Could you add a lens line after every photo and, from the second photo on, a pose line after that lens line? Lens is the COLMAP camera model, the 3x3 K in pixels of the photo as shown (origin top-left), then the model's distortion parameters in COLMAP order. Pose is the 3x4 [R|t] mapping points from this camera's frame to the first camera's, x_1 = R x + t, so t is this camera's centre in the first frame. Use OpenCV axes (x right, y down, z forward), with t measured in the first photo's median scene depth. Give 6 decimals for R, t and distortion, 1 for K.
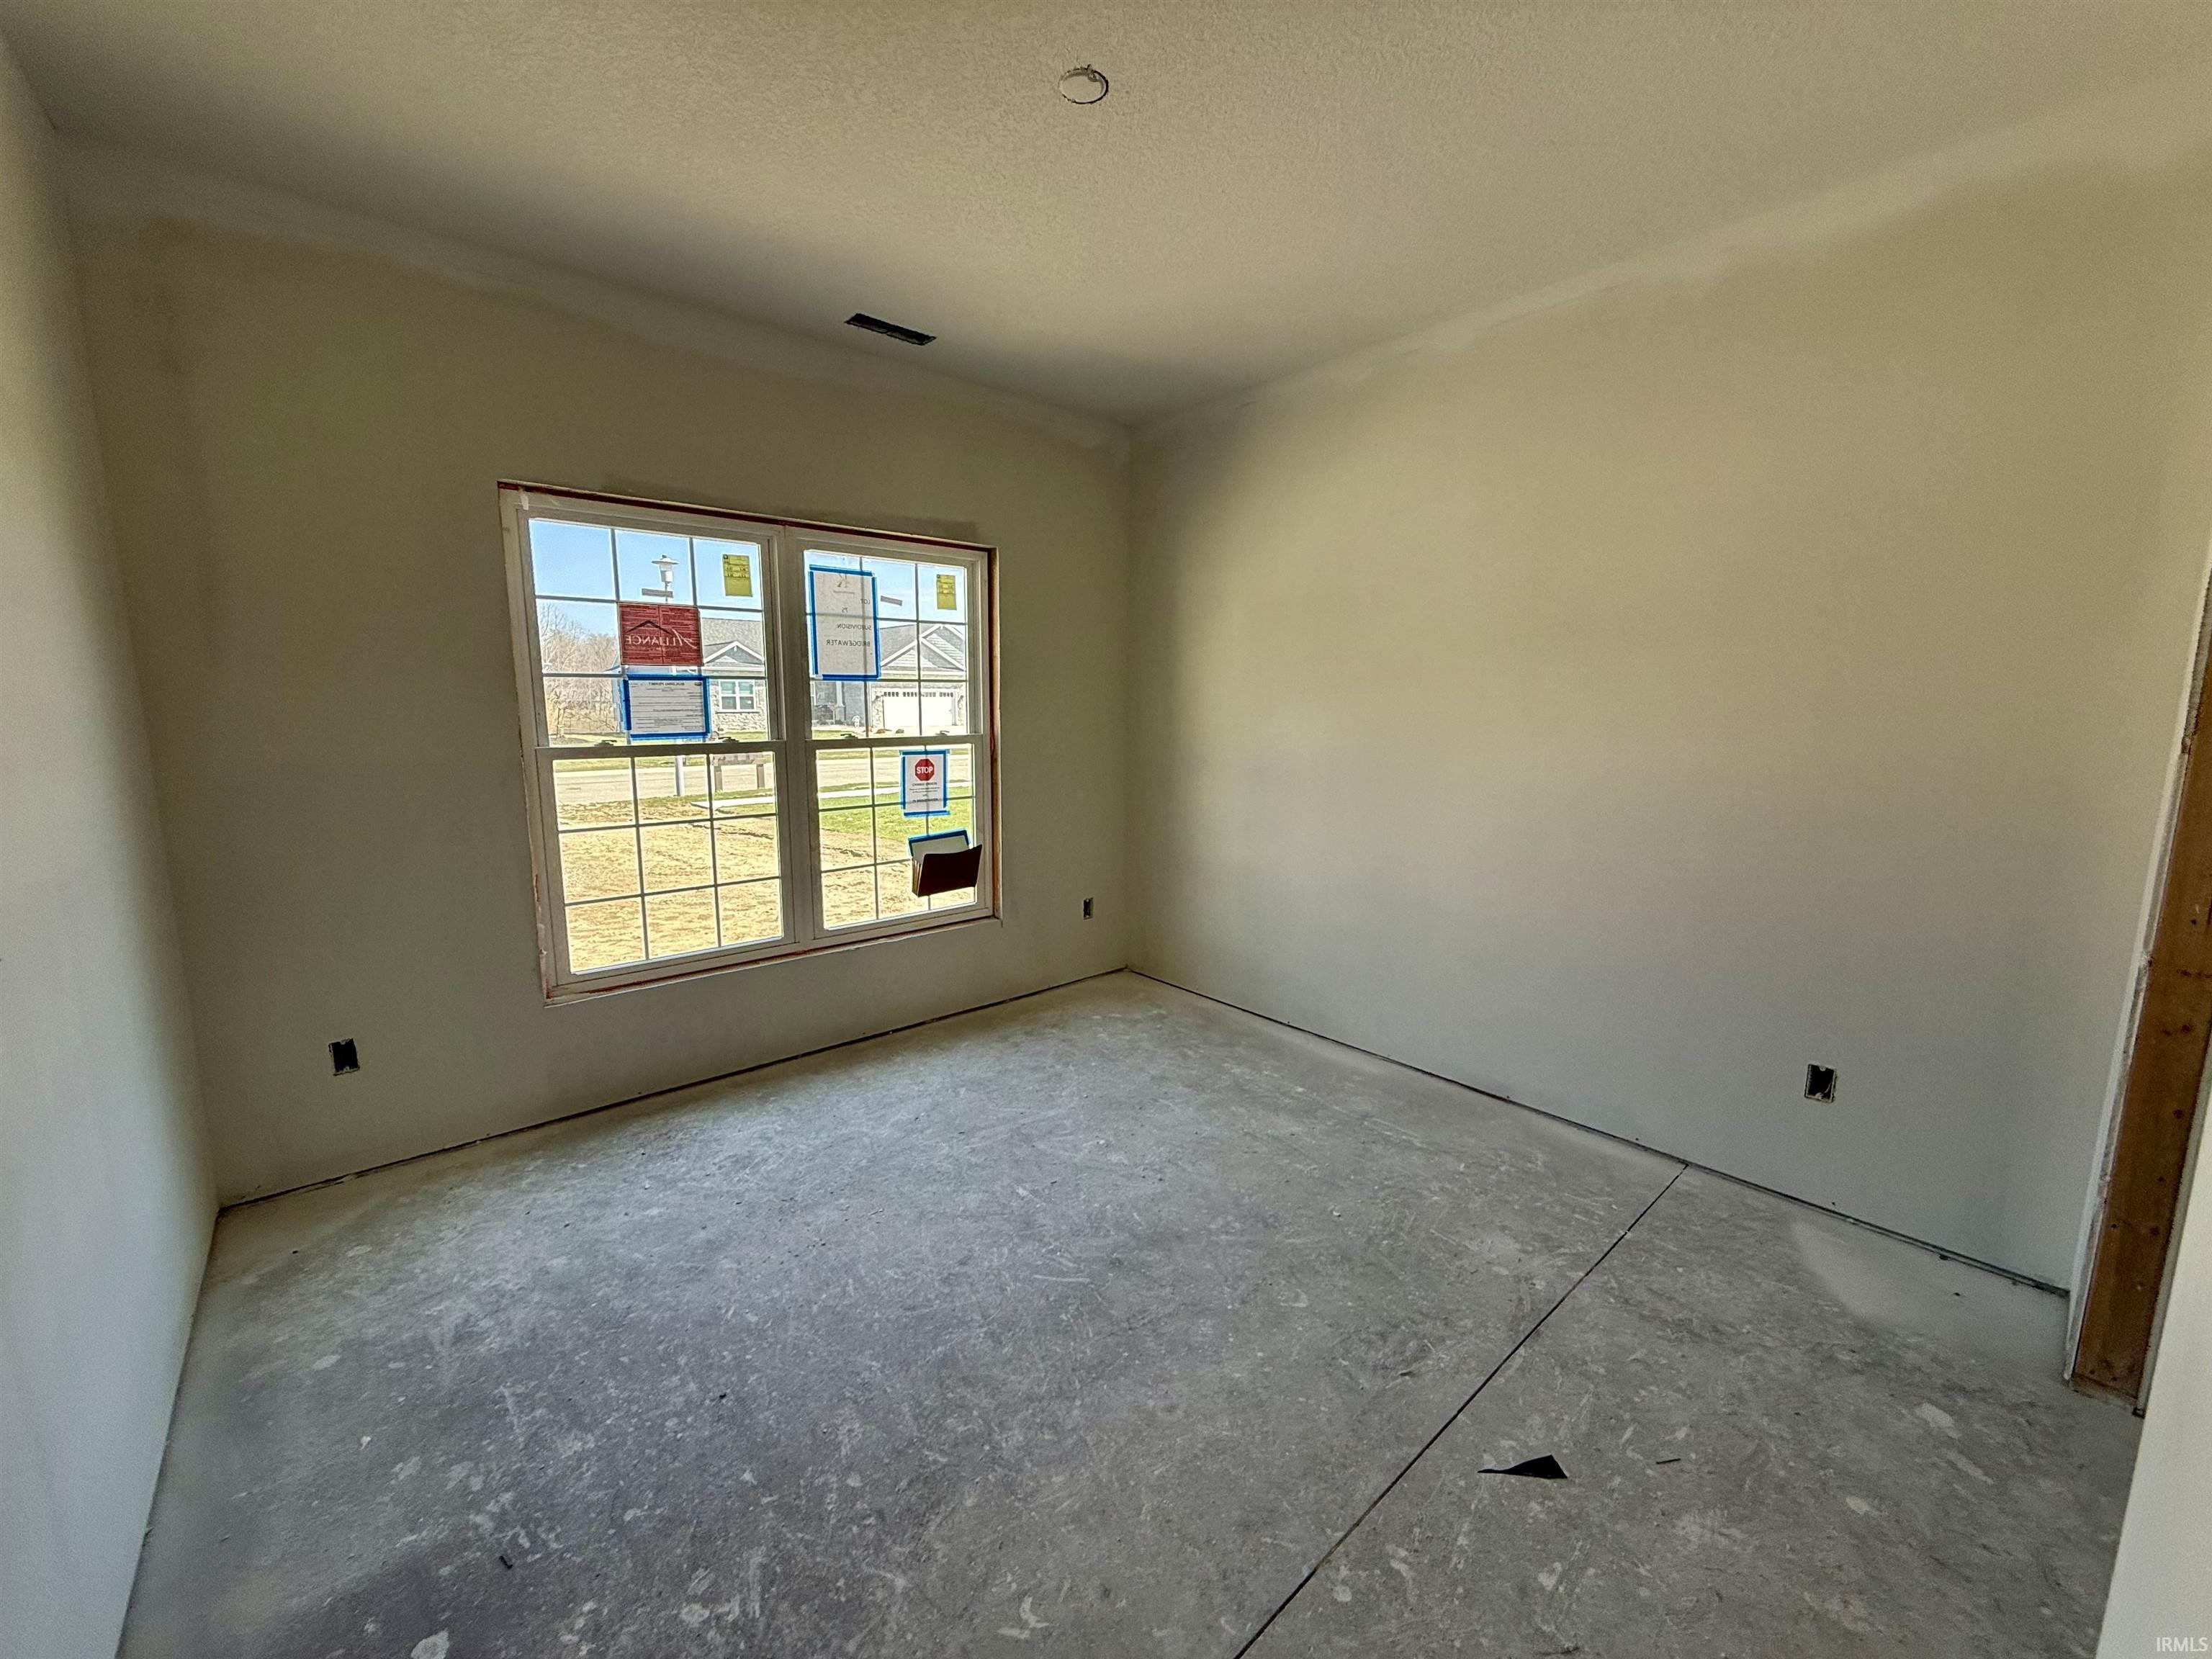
lens RADIAL K [[887.6, 0, 1117.1], [0, 887.6, 836.9], [0, 0, 1]] dist [-0.001433, -0.000505]
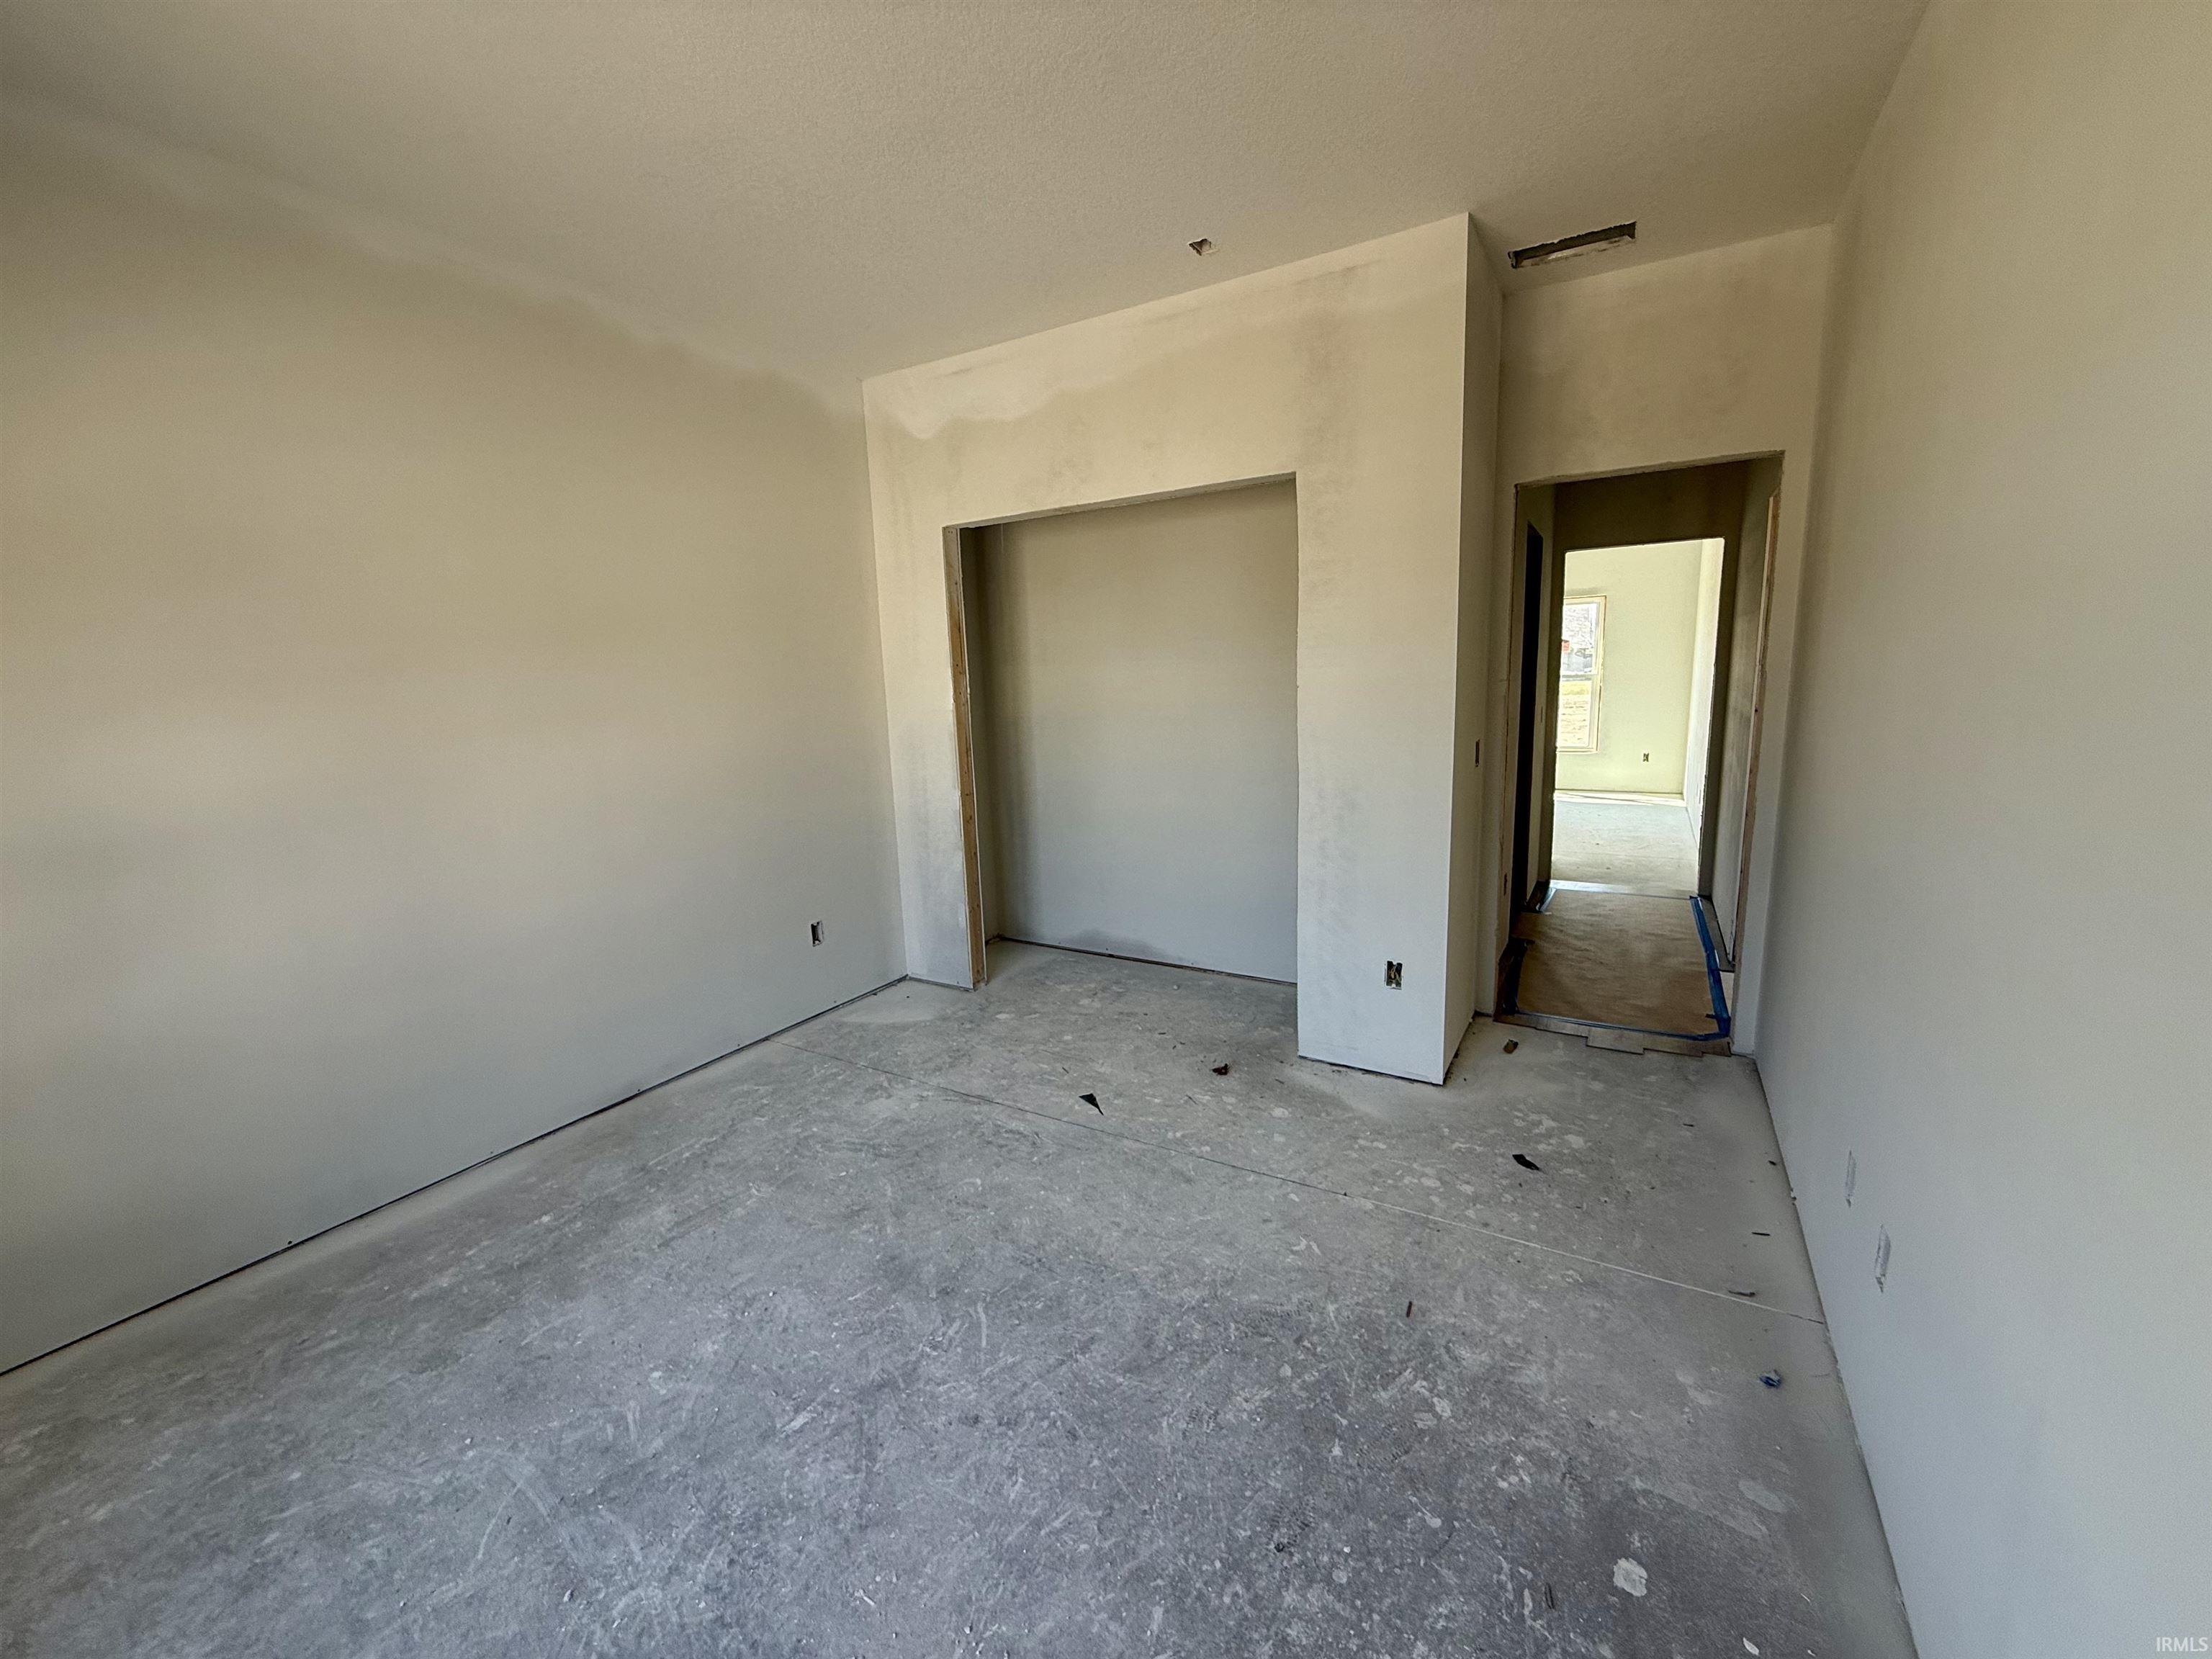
lens RADIAL K [[887.6, 0, 1110.6], [0, 887.6, 827.2], [0, 0, 1]] dist [-0.001433, -0.000505]
pose [[-0.317002, -0.154037, 0.935832, -0.715103], [0.180642, 0.958854, 0.219016, -0.131213], [-0.931063, 0.238479, -0.276133, 0.828937]]
